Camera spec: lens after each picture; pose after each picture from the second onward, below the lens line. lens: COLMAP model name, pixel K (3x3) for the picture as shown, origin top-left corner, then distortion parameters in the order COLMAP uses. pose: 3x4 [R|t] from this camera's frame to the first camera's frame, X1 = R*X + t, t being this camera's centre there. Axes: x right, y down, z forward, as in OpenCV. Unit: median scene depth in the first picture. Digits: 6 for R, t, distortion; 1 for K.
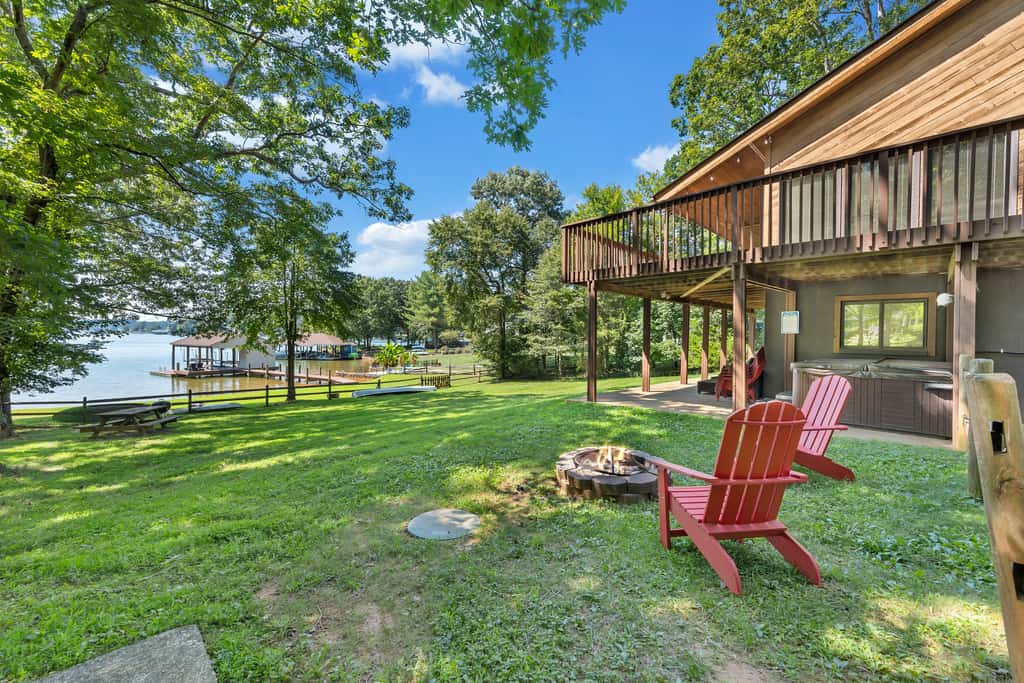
lens RADIAL K [[403.9, 0, 514.5], [0, 403.9, 339.9], [0, 0, 1]] dist [-0.001652, -0.000070]
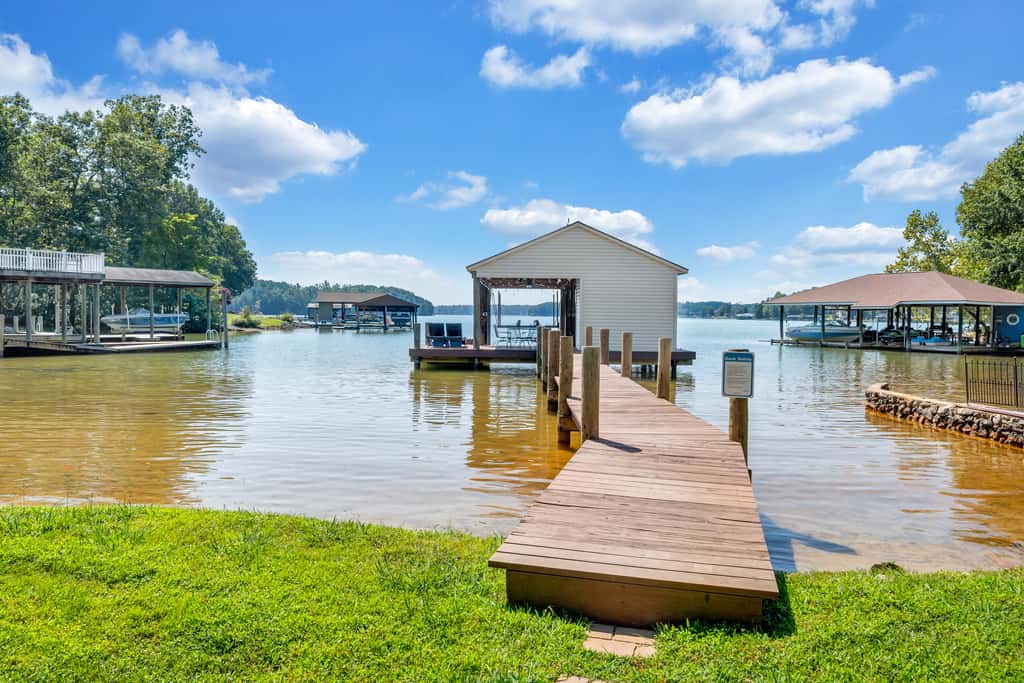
lens RADIAL K [[692.0, 0, 512.0], [0, 692.0, 341.5], [0, 0, 1]] dist [0.003916, -0.000400]
pose [[0.485280, 0.026068, -0.873970, -0.704002], [-0.015218, 0.999656, 0.021367, 0.152880], [0.874226, 0.002931, 0.485510, 2.009151]]
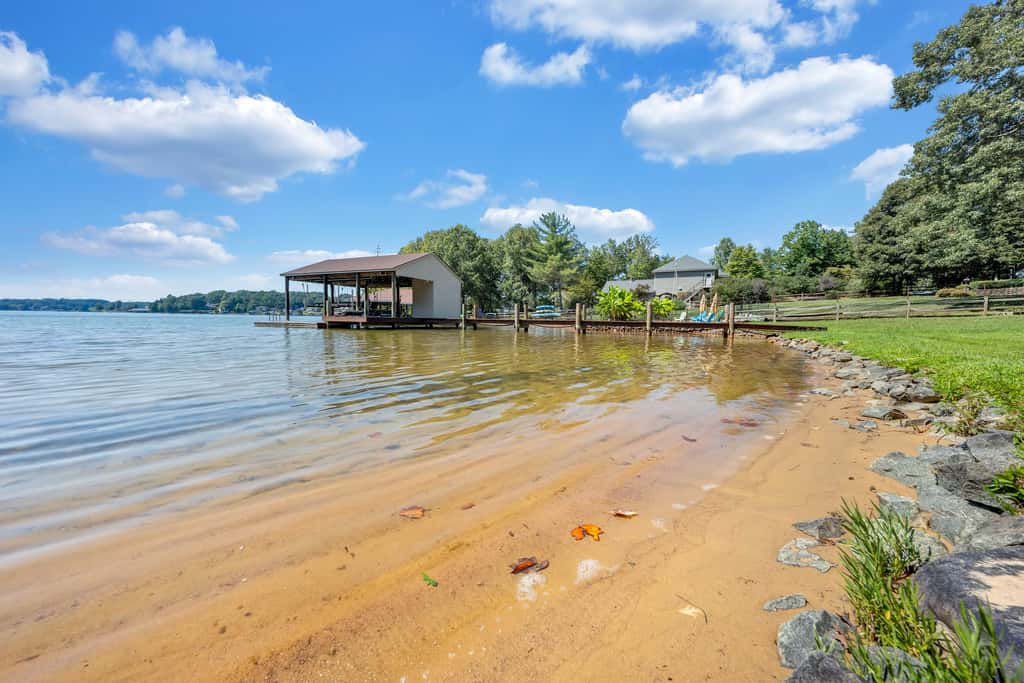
lens RADIAL K [[352.7, 0, 513.9], [0, 352.7, 338.1], [0, 0, 1]] dist [-0.002968, 0.000222]
pose [[0.994545, -0.001772, 0.104289, -1.681629], [-0.002872, 0.999011, 0.044360, 0.215739], [-0.104265, -0.044418, 0.993557, 1.369776]]
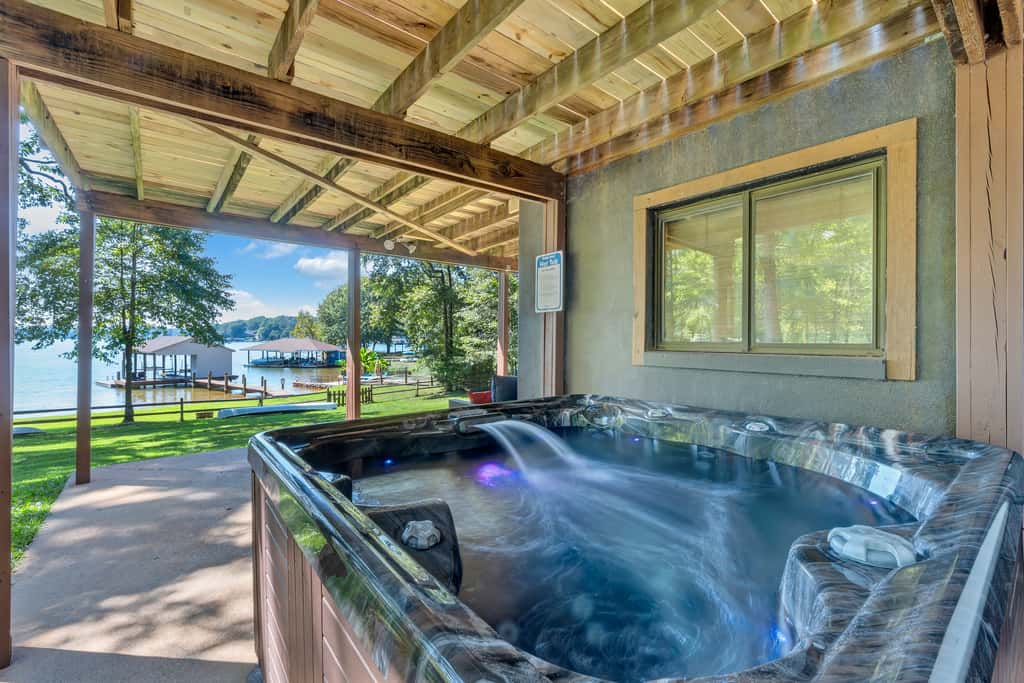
lens RADIAL K [[434.8, 0, 514.5], [0, 434.8, 337.5], [0, 0, 1]] dist [-0.000340, -0.000332]
pose [[0.996543, -0.007222, -0.082759, 0.325124], [0.005796, 0.999831, -0.017459, 0.007061], [0.082871, 0.016919, 0.996417, 0.281109]]
